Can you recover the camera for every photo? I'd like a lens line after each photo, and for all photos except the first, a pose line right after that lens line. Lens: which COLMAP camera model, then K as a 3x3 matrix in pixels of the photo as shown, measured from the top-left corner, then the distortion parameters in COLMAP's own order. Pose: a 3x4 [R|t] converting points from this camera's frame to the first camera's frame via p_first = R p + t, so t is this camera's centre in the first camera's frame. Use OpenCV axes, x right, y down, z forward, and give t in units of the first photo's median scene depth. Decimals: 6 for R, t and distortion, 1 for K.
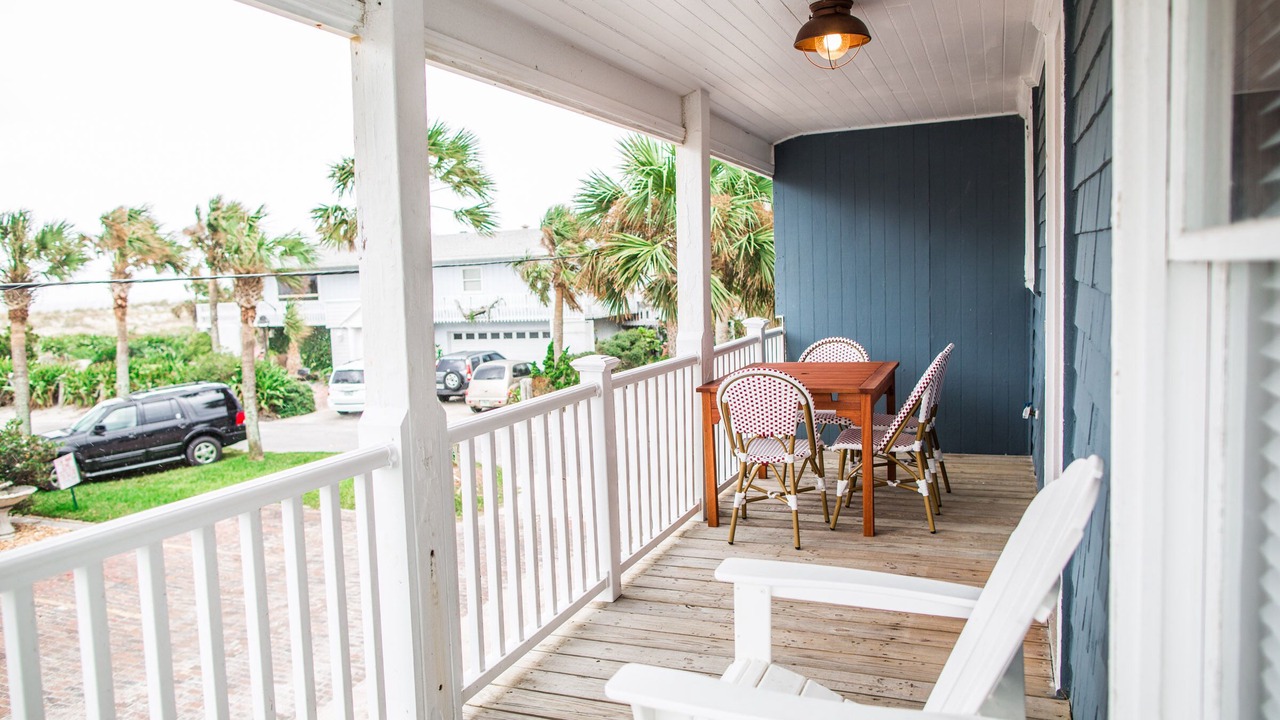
lens RADIAL K [[926.7, 0, 585.7], [0, 926.7, 354.4], [0, 0, 1]] dist [-0.040879, 0.044725]
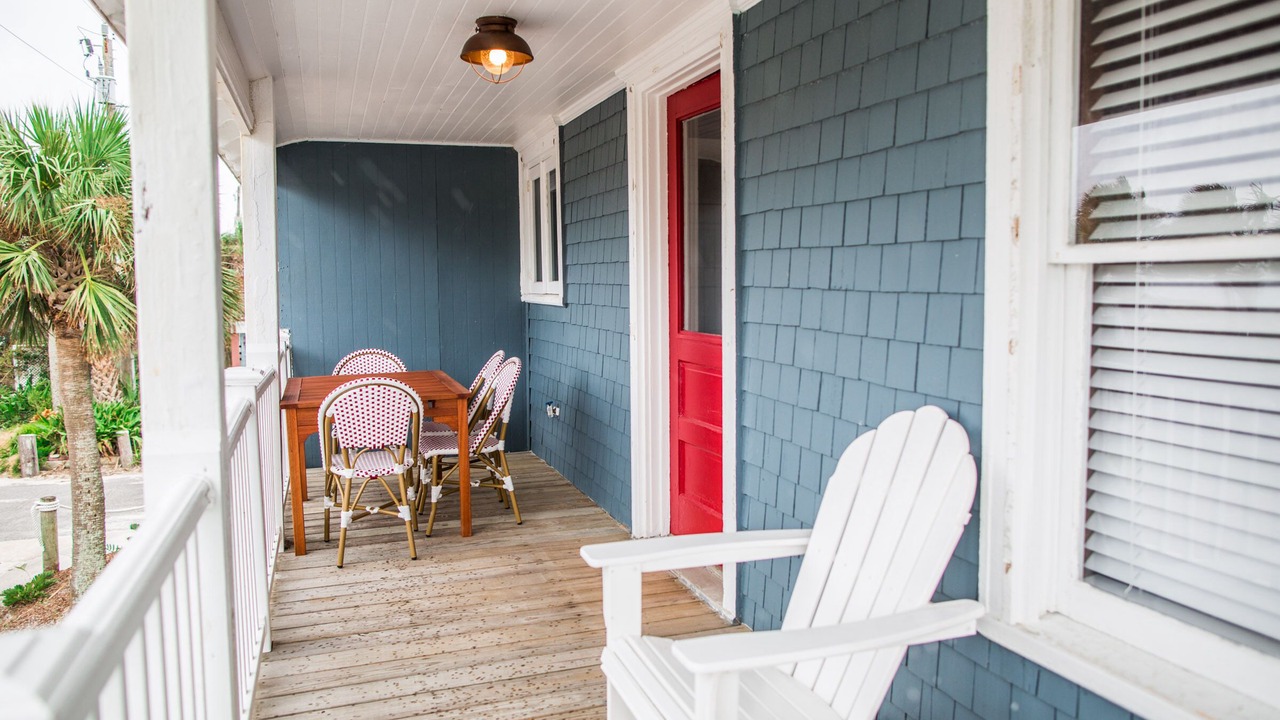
lens RADIAL K [[926.7, 0, 639.7], [0, 926.7, 359.1], [0, 0, 1]] dist [-0.040879, 0.044725]
pose [[0.727636, -0.028416, 0.685374, -0.265803], [0.041976, 0.999114, -0.003141, 0.010100], [-0.684678, 0.031054, 0.728184, 0.110739]]
